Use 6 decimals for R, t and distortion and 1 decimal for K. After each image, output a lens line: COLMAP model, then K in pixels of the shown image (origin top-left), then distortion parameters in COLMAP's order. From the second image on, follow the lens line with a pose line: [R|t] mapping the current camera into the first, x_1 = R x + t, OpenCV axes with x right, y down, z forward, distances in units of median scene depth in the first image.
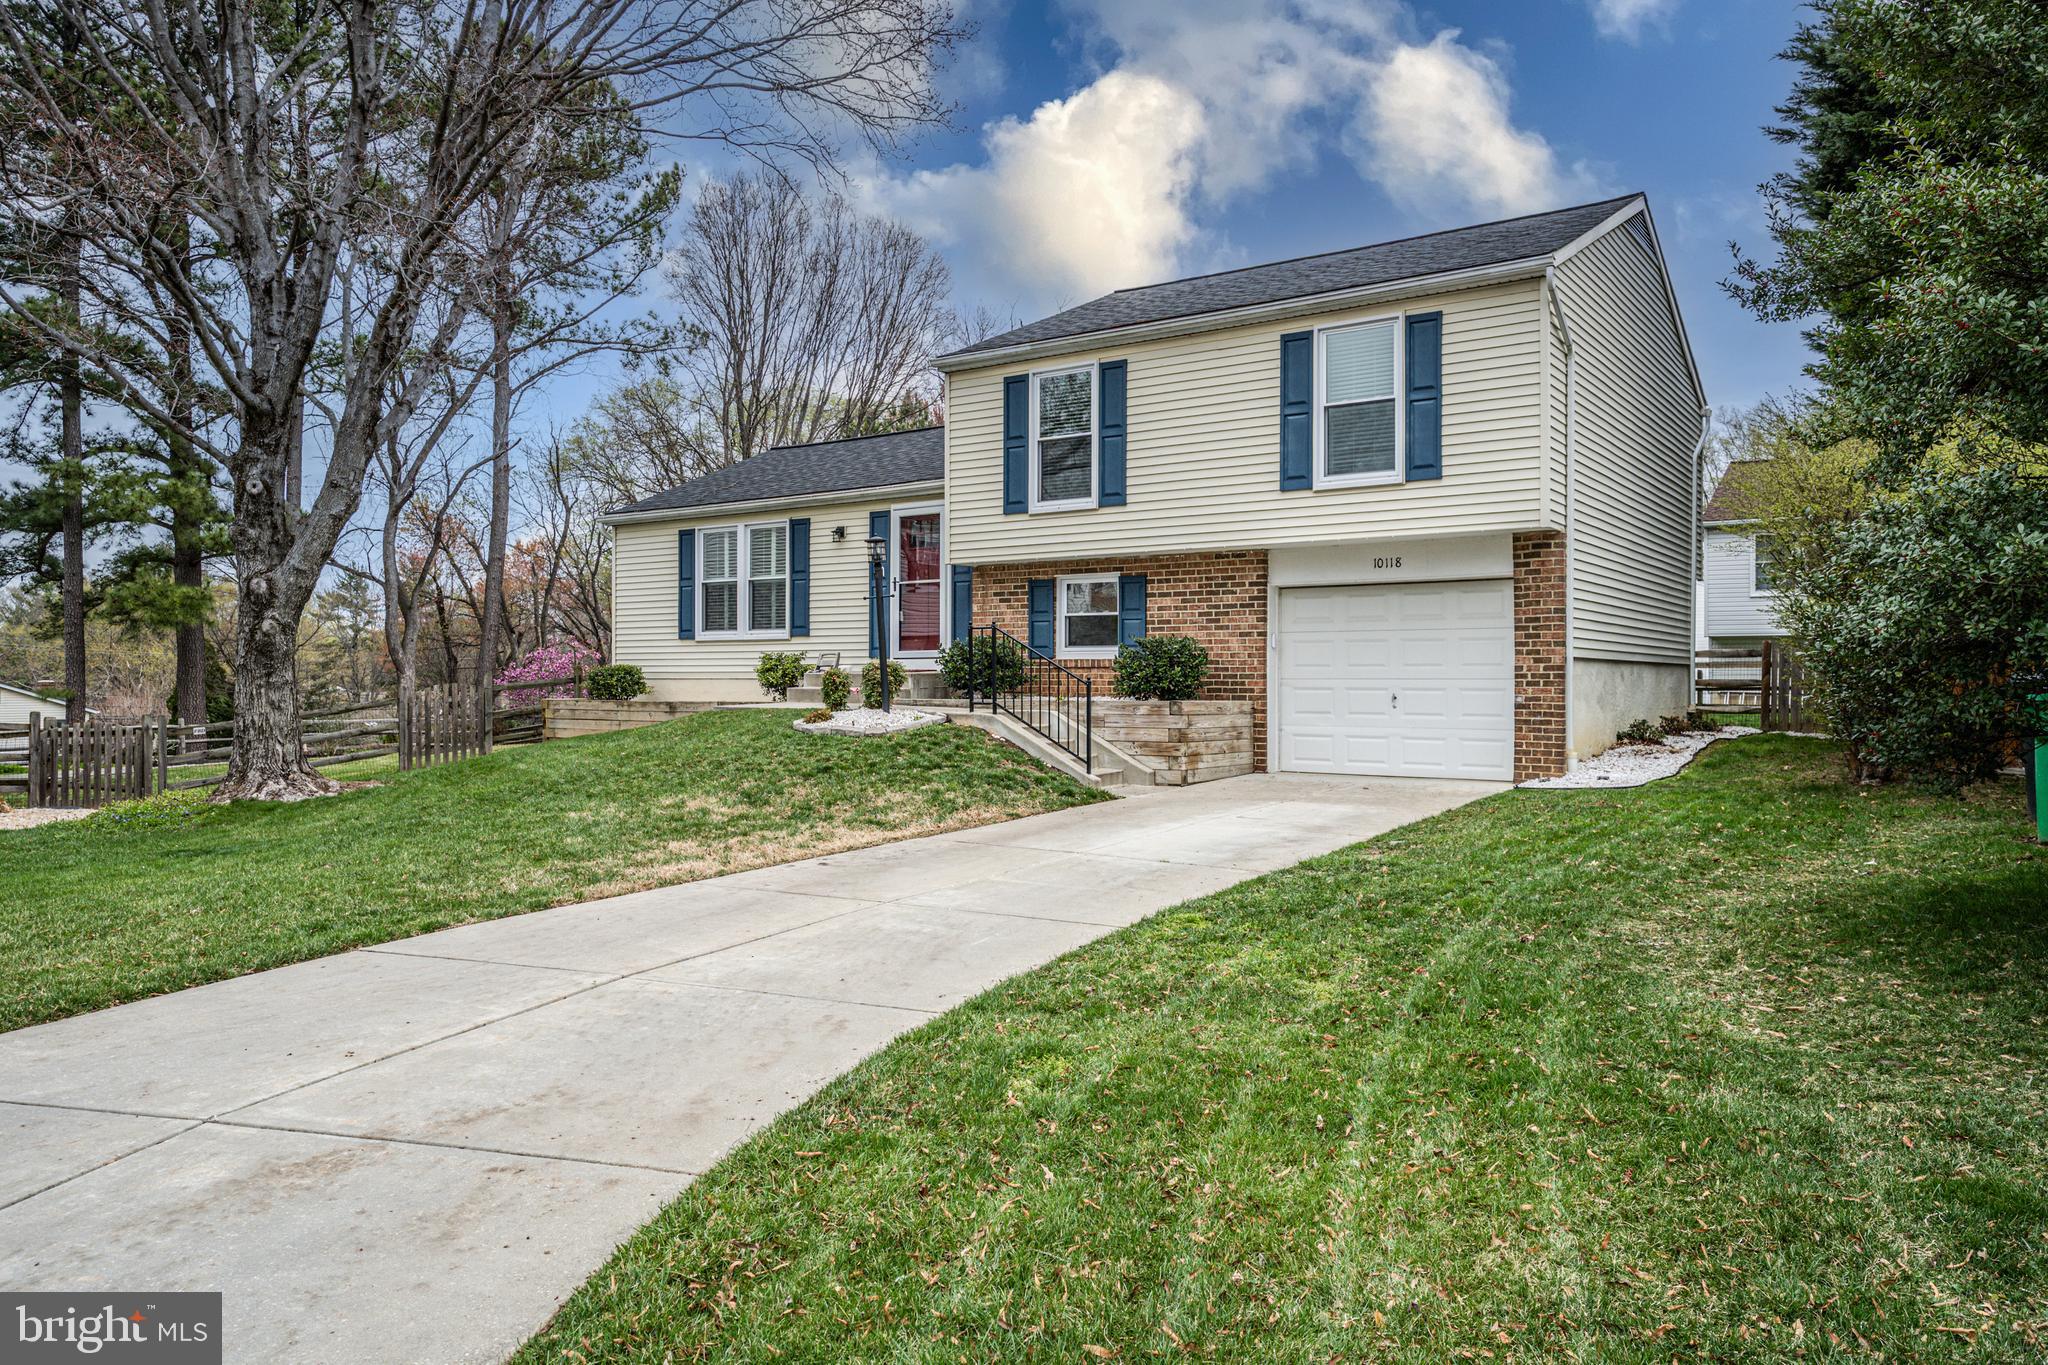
lens RADIAL K [[1412.5, 0, 1028.1], [0, 1412.5, 678.4], [0, 0, 1]] dist [-0.003383, -0.002352]
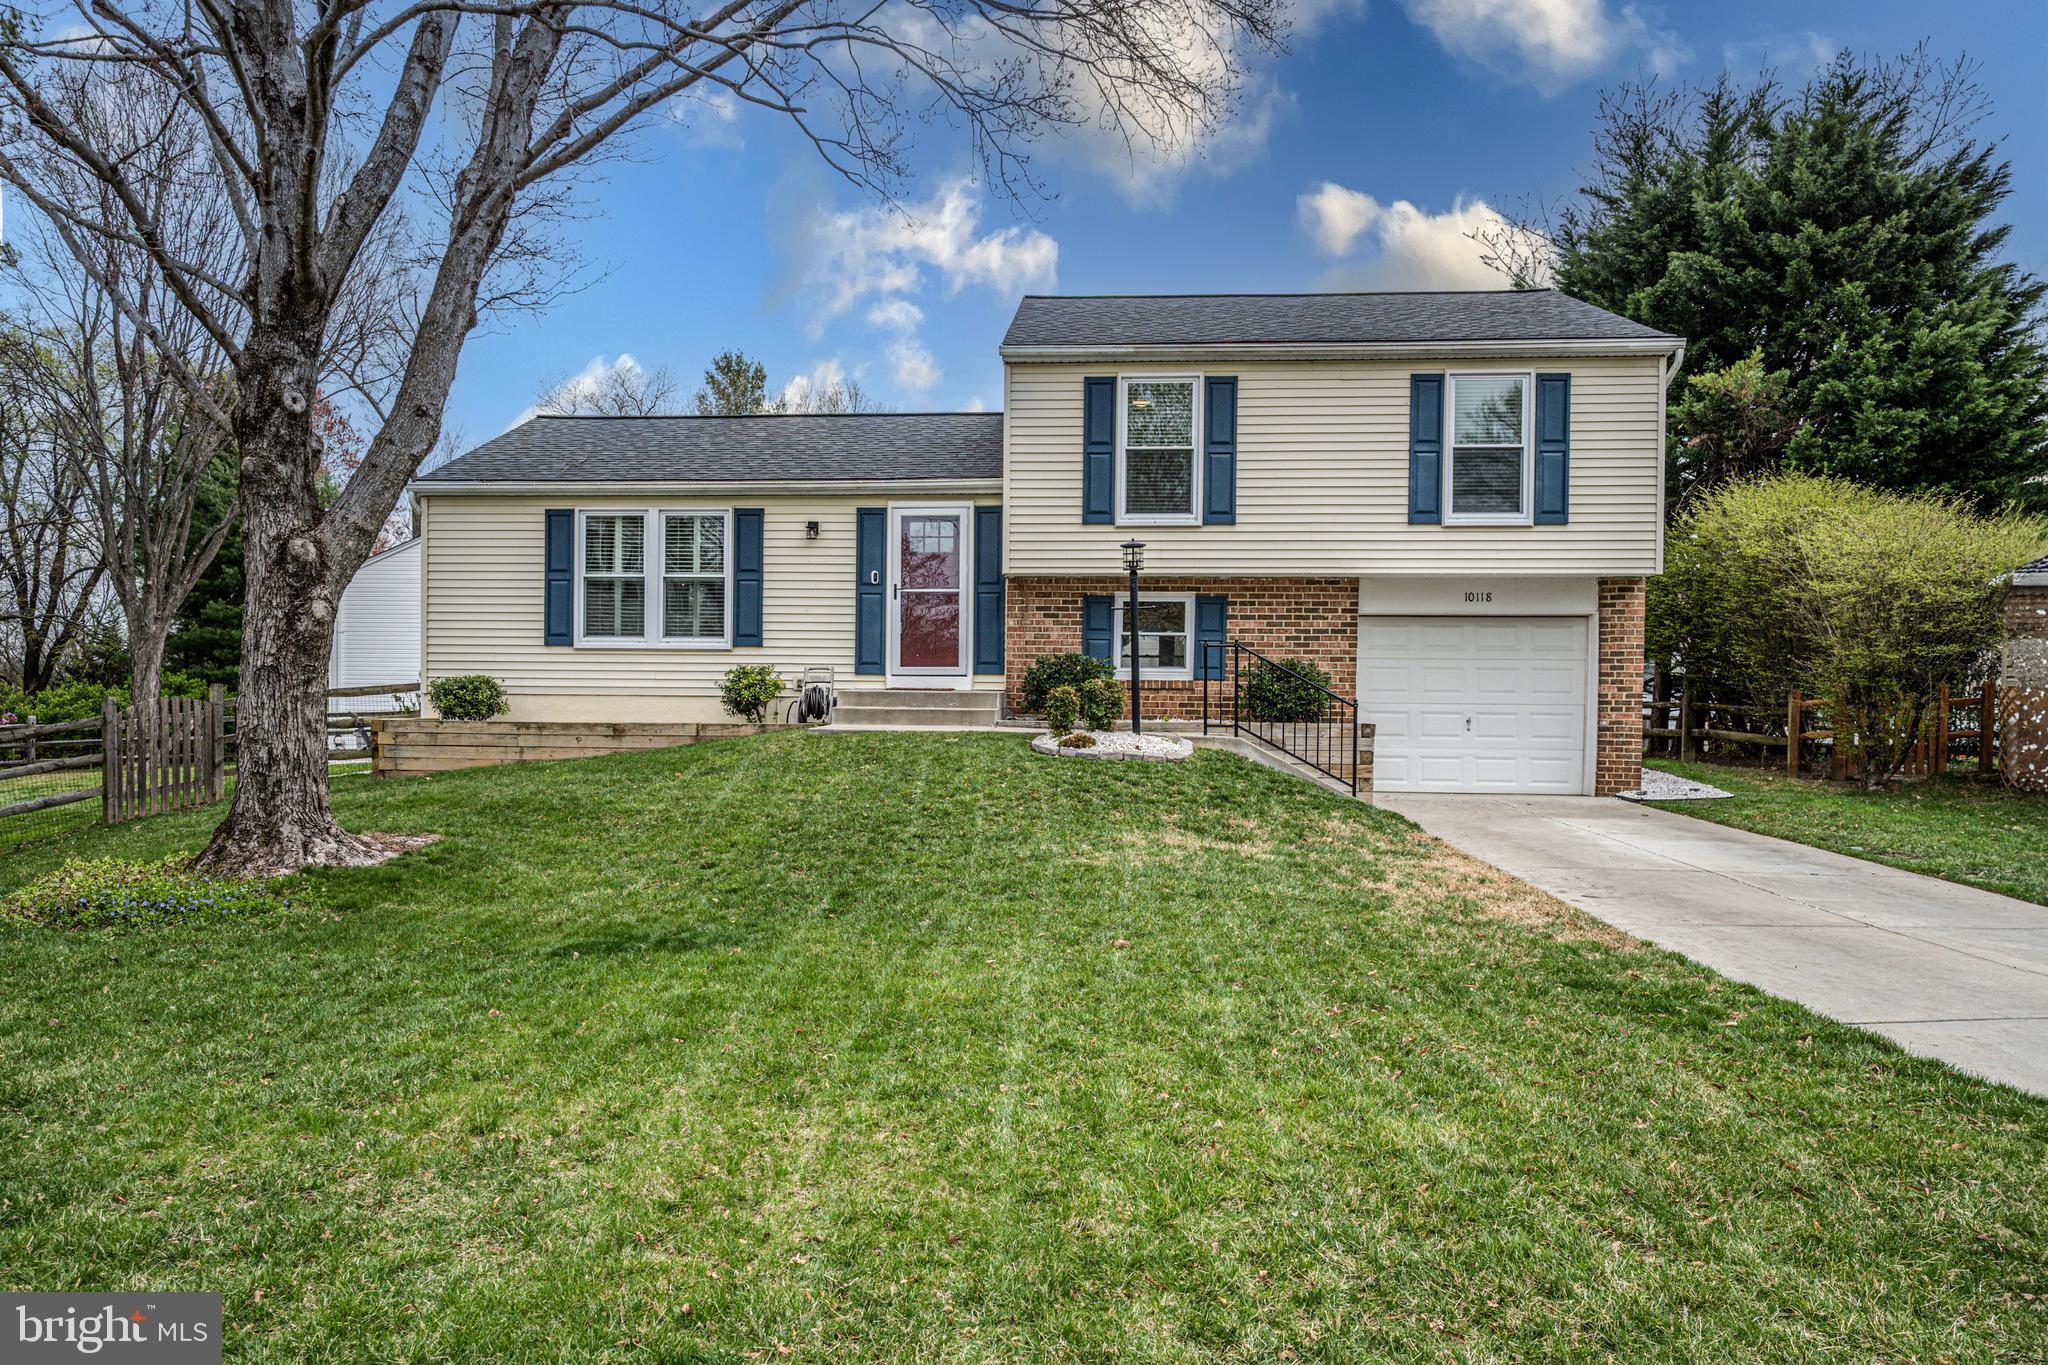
lens RADIAL K [[1406.0, 0, 1010.9], [0, 1406.0, 733.1], [0, 0, 1]] dist [-0.005690, 0.008616]
pose [[0.858532, -0.001137, 0.512758, -0.581791], [-0.010131, 0.999765, 0.019179, 0.005495], [-0.512659, -0.021661, 0.858319, 0.240951]]
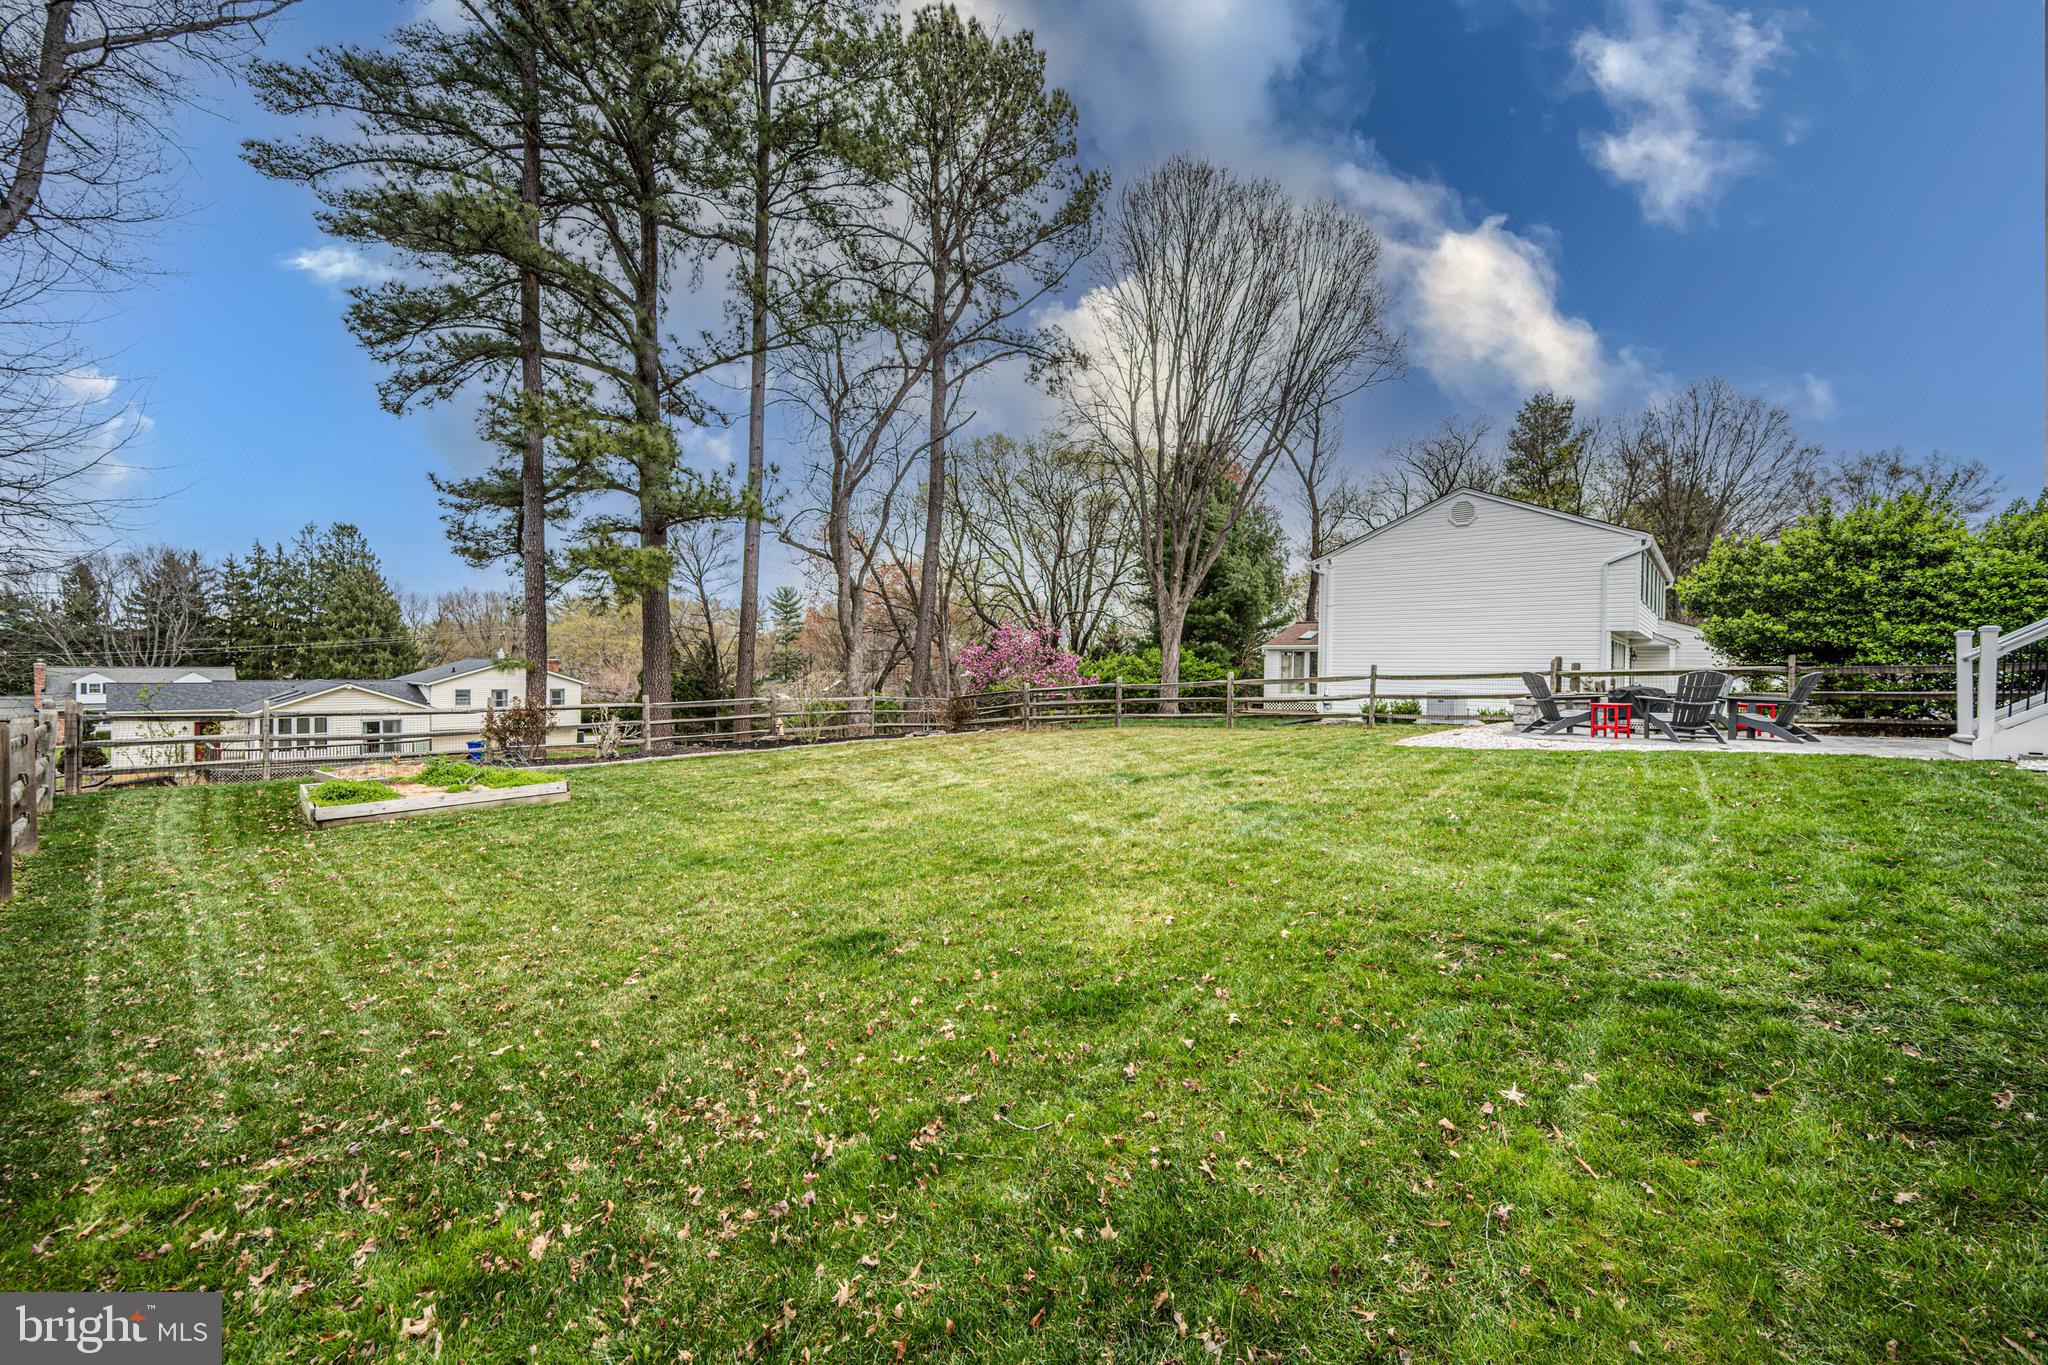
lens RADIAL K [[816.0, 0, 1020.6], [0, 816.0, 673.9], [0, 0, 1]] dist [-0.001891, -0.000430]
pose [[0.993895, 0.012329, -0.109638, -0.765098], [-0.011748, 0.999913, 0.005948, 0.024750], [0.109702, -0.004624, 0.993954, 1.271443]]
